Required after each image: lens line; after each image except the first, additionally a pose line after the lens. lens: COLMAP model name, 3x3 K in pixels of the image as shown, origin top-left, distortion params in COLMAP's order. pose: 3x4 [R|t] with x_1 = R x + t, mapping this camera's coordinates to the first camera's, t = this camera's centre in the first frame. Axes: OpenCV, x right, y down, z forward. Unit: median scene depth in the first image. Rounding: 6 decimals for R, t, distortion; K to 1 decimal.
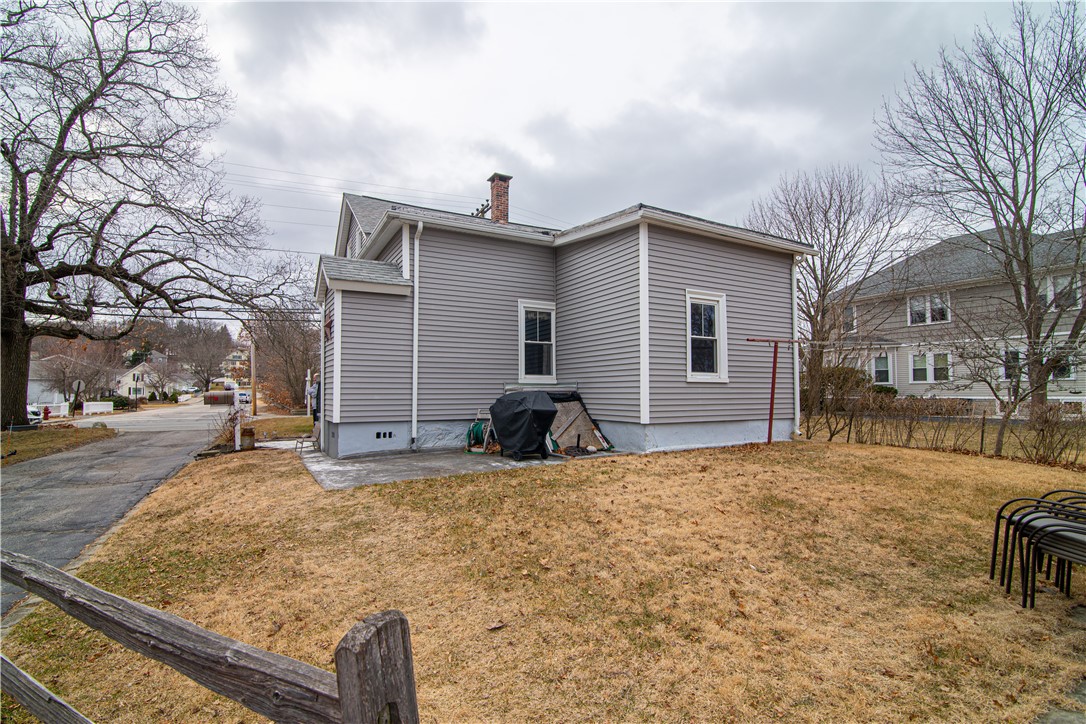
lens RADIAL K [[503.1, 0, 531.3], [0, 503.1, 378.2], [0, 0, 1]] dist [-0.020111, 0.000642]
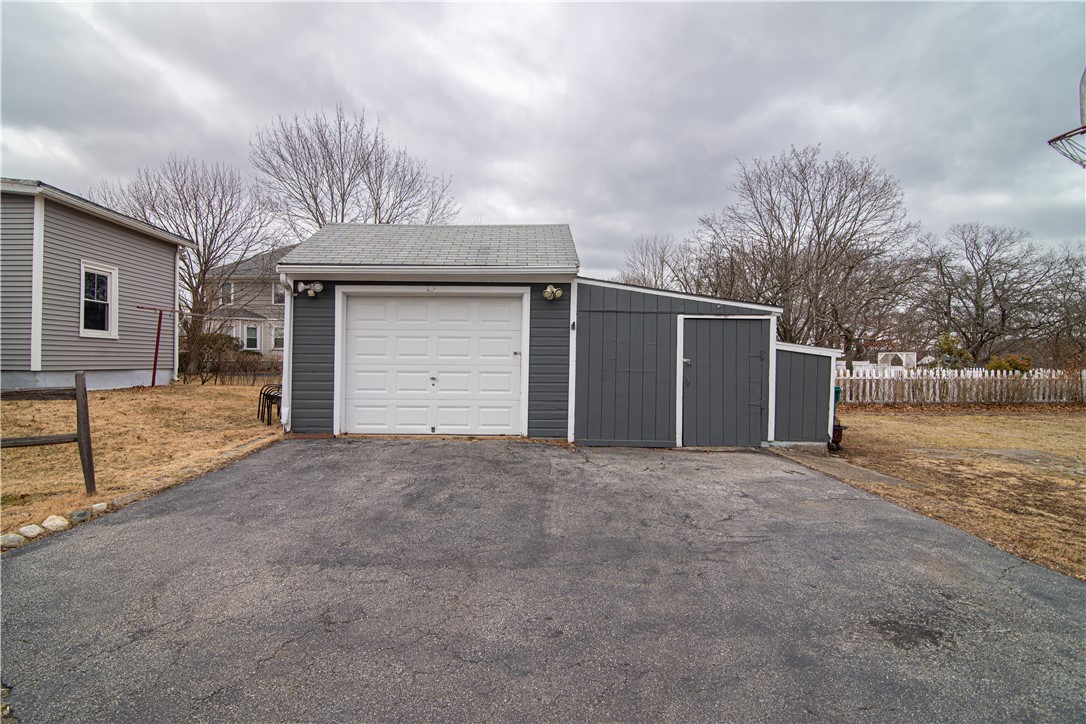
lens RADIAL K [[501.7, 0, 519.5], [0, 501.7, 356.9], [0, 0, 1]] dist [-0.018986, 0.000967]
pose [[0.463313, 0.013135, 0.886097, -0.227920], [-0.032113, 0.999482, 0.001975, 0.017559], [-0.885613, -0.029370, 0.463495, -0.440737]]
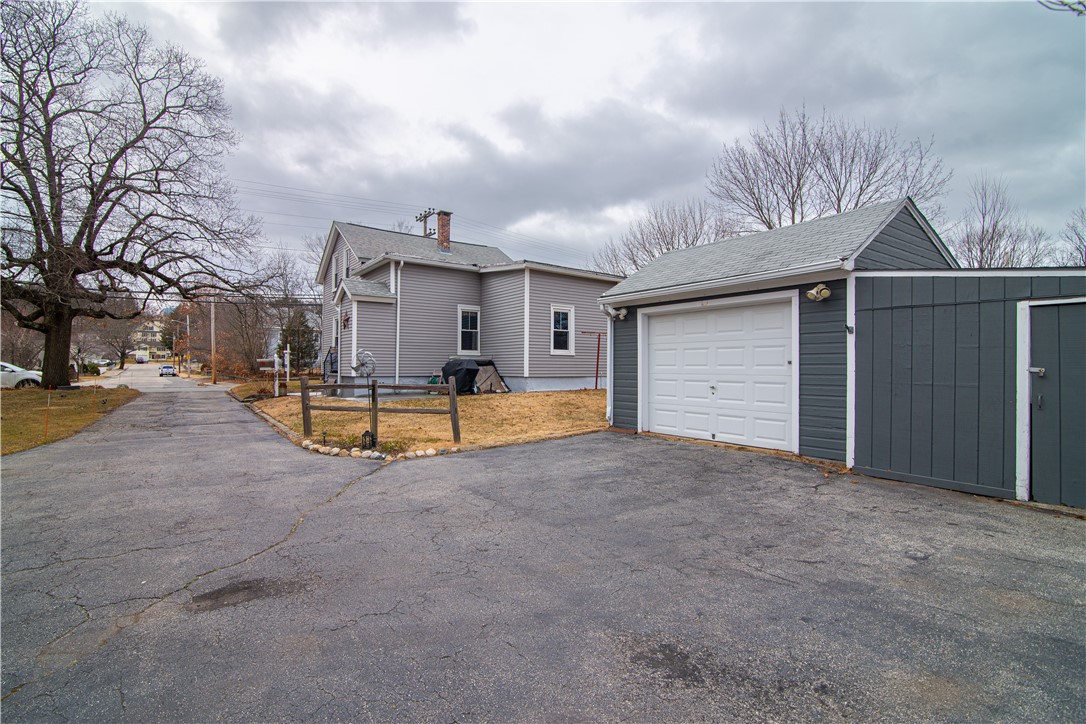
lens RADIAL K [[501.7, 0, 519.5], [0, 501.7, 356.9], [0, 0, 1]] dist [-0.018986, 0.000967]
pose [[0.993669, 0.008367, 0.112036, -0.007812], [-0.009071, 0.999942, 0.005772, 0.005204], [-0.111981, -0.006752, 0.993687, -0.734998]]
